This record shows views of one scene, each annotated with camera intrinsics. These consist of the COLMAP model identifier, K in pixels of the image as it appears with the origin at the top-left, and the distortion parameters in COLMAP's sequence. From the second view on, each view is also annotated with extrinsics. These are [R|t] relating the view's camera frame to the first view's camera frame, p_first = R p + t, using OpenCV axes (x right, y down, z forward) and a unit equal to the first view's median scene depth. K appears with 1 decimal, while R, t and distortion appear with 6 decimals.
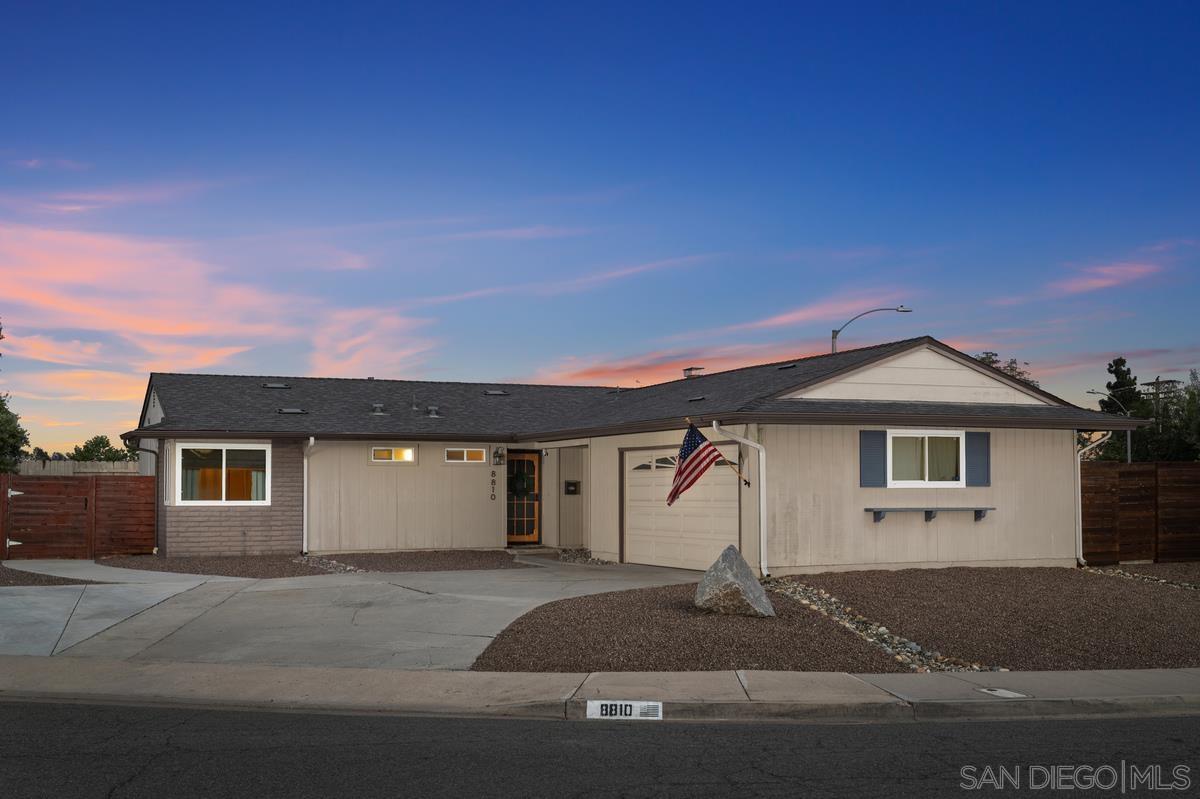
lens RADIAL K [[1363.6, 0, 600.0], [0, 1363.6, 399.5], [0, 0, 1]] dist [-0.028972, -0.004037]
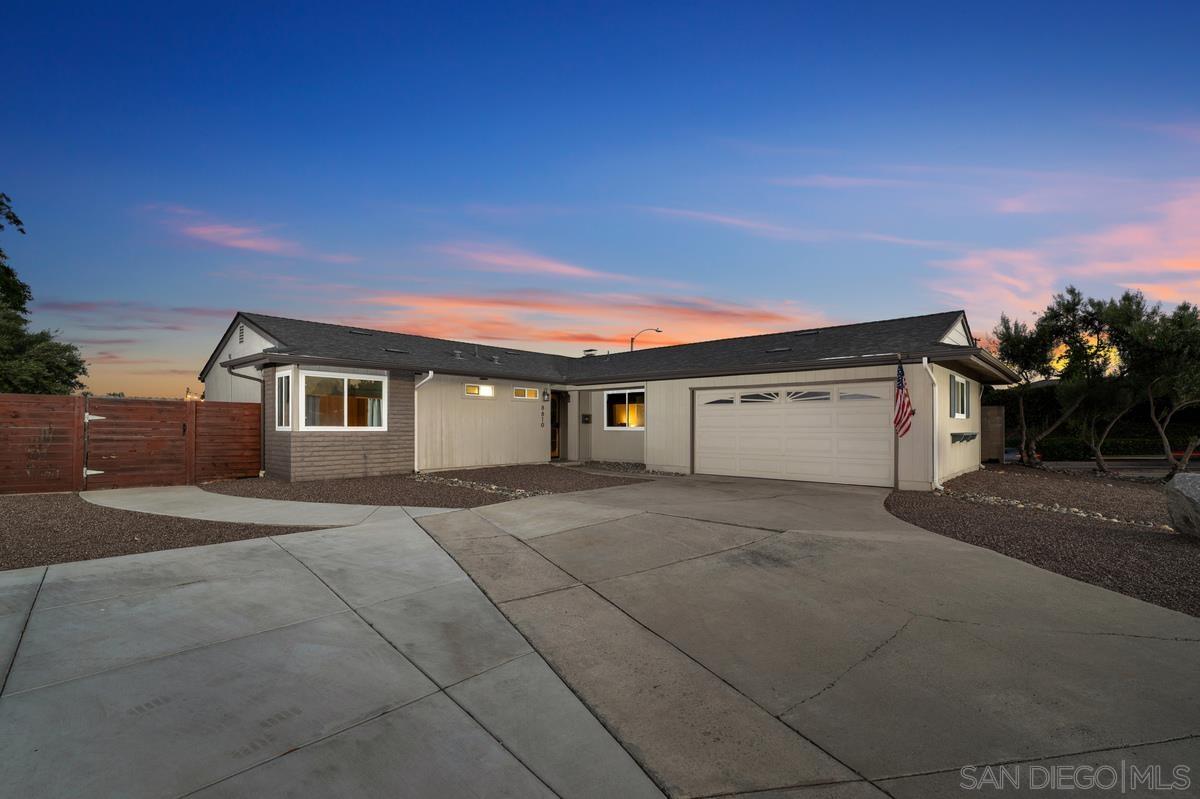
lens RADIAL K [[543.4, 0, 599.4], [0, 543.4, 423.5], [0, 0, 1]] dist [-0.003305, -0.000787]
pose [[0.914666, 0.006476, 0.404158, -0.263665], [-0.031605, 0.997956, 0.055536, 0.041416], [-0.402973, -0.063571, 0.913002, 0.522139]]
